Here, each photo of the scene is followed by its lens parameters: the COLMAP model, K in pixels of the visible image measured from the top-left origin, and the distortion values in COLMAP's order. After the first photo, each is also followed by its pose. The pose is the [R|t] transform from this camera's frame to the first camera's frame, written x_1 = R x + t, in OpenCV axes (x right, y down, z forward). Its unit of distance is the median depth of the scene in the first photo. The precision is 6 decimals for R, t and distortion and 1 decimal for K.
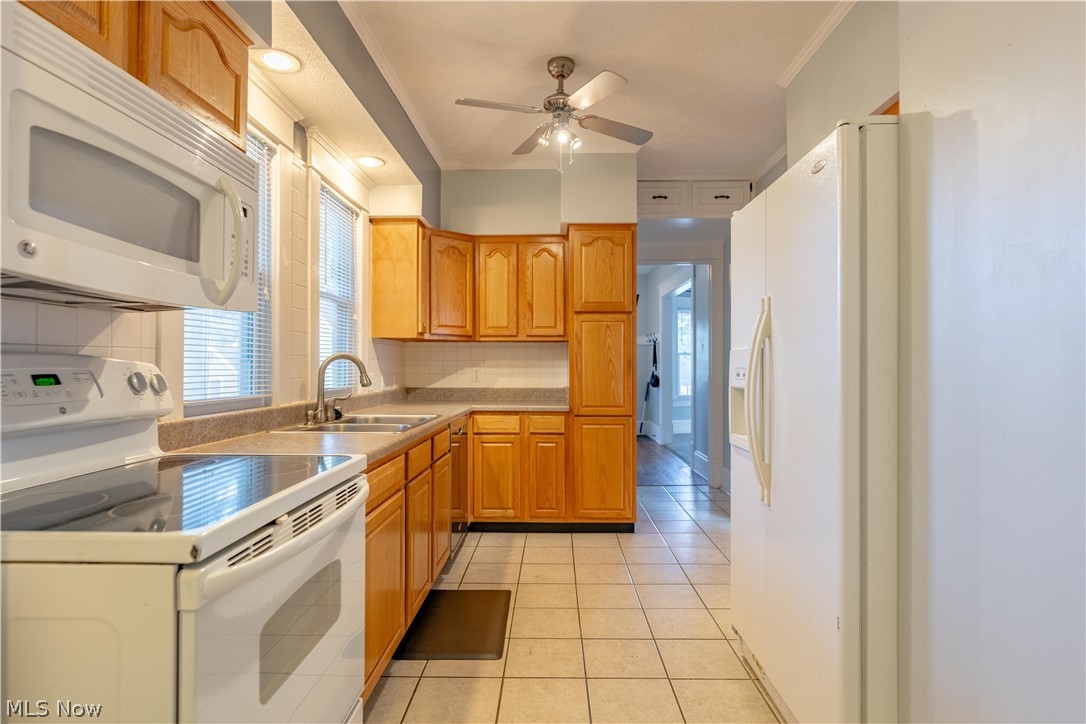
lens RADIAL K [[571.3, 0, 545.8], [0, 571.3, 361.2], [0, 0, 1]] dist [-0.003816, 0.001387]
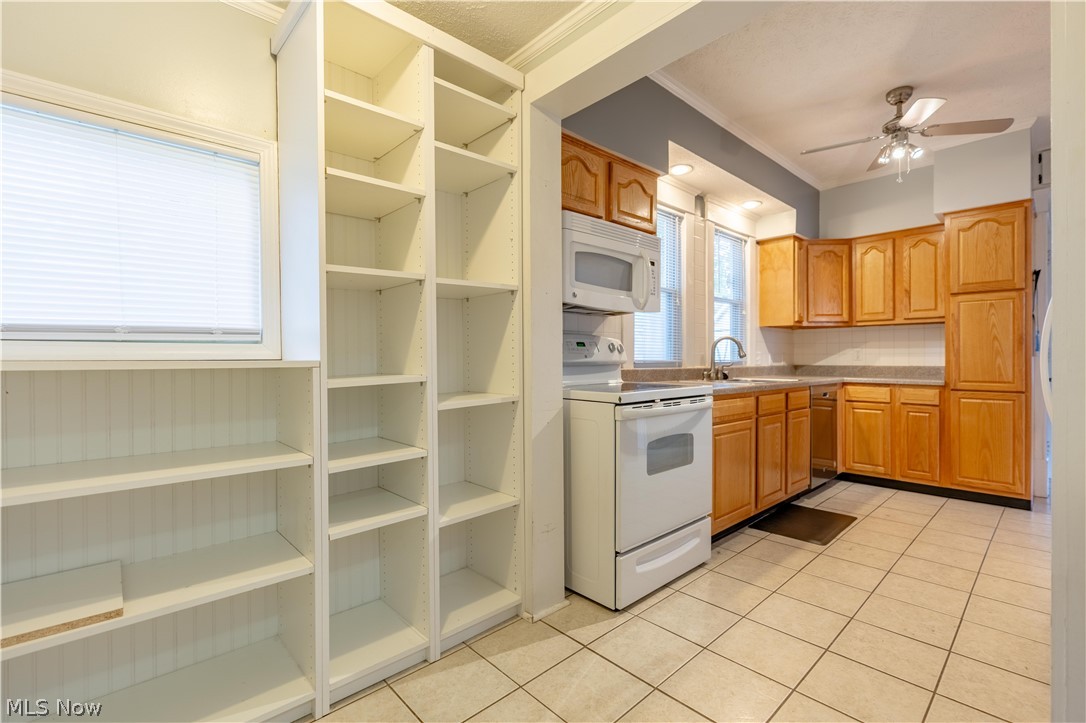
lens RADIAL K [[485.5, 0, 545.7], [0, 485.5, 359.5], [0, 0, 1]] dist [-0.002037, 0.001149]
pose [[0.694317, 0.000096, -0.719669, 0.187904], [0.006674, 0.999956, 0.006572, 0.028125], [0.719638, -0.009366, 0.694286, -0.201906]]
